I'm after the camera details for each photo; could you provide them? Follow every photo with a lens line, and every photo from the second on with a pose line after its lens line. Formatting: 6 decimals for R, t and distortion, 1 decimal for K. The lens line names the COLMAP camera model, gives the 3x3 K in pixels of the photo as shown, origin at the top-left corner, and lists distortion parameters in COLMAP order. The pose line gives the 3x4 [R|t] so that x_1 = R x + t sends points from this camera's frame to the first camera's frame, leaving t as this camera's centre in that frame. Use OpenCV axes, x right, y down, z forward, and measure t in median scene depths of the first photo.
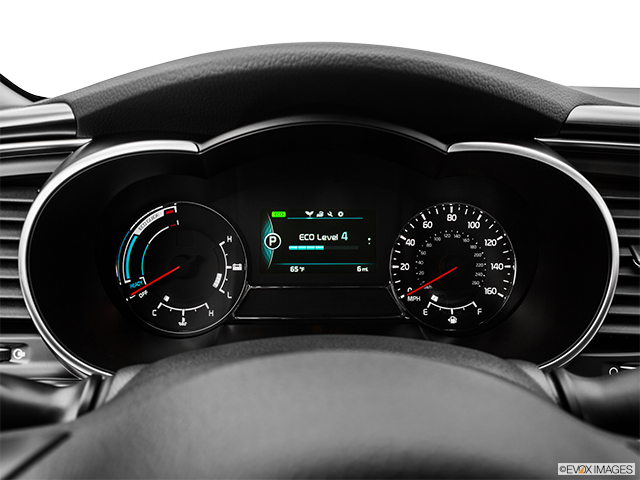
lens RADIAL K [[503.8, 0, 321.6], [0, 503.8, 237.7], [0, 0, 1]] dist [-0.025570, 0.003061]
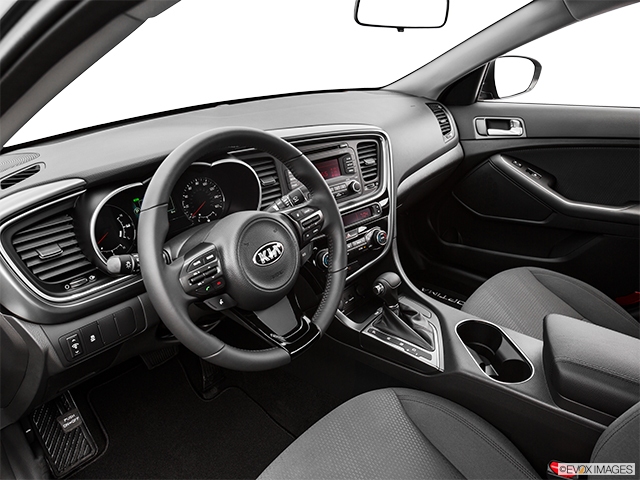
lens RADIAL K [[467.6, 0, 318.3], [0, 467.6, 240.3], [0, 0, 1]] dist [-0.053676, 0.006958]
pose [[0.670535, -0.321977, 0.668366, -1.041607], [0.220180, 0.946689, 0.235161, -0.191631], [-0.708451, -0.010523, 0.705681, -1.169380]]
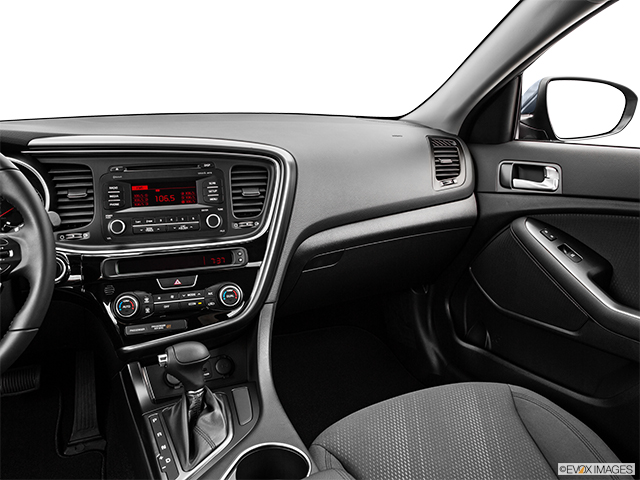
lens RADIAL K [[525.7, 0, 318.9], [0, 525.7, 238.5], [0, 0, 1]] dist [-0.097408, 0.028610]
pose [[0.920936, -0.107681, 0.374543, 0.654163], [0.103846, 0.994127, 0.030473, 0.269062], [-0.375624, 0.010831, 0.926709, -1.664922]]
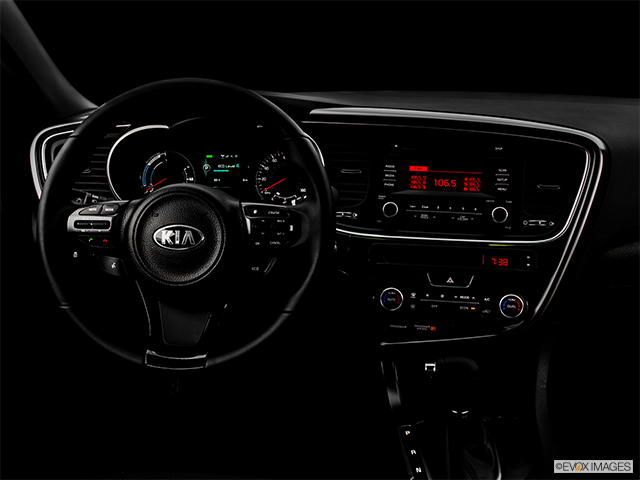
lens RADIAL K [[516.0, 0, 292.9], [0, 516.0, 240.1], [0, 0, 1]] dist [-0.079336, 0.005127]
pose [[0.996969, 0.009568, -0.077211, 0.477143], [-0.006464, 0.999165, 0.040344, 0.237698], [0.077533, -0.039722, 0.996198, -1.307549]]
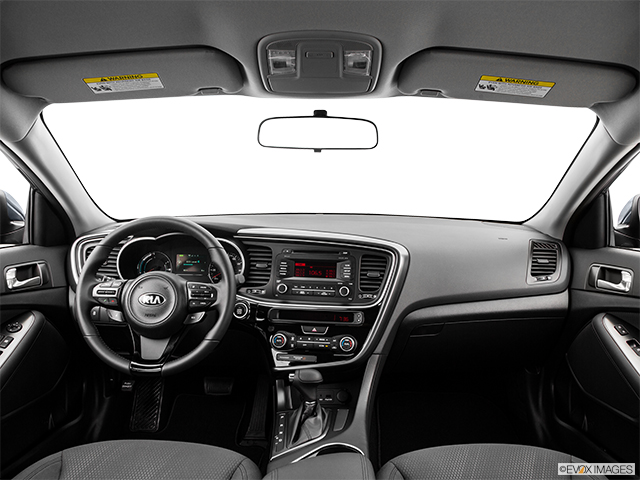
lens RADIAL K [[484.1, 0, 319.5], [0, 484.1, 236.9], [0, 0, 1]] dist [-0.105916, 0.022640]
pose [[0.999616, 0.005856, -0.027092, 1.021355], [-0.009892, 0.988436, -0.151317, 0.340078], [0.025893, 0.151526, 0.988114, -2.467023]]
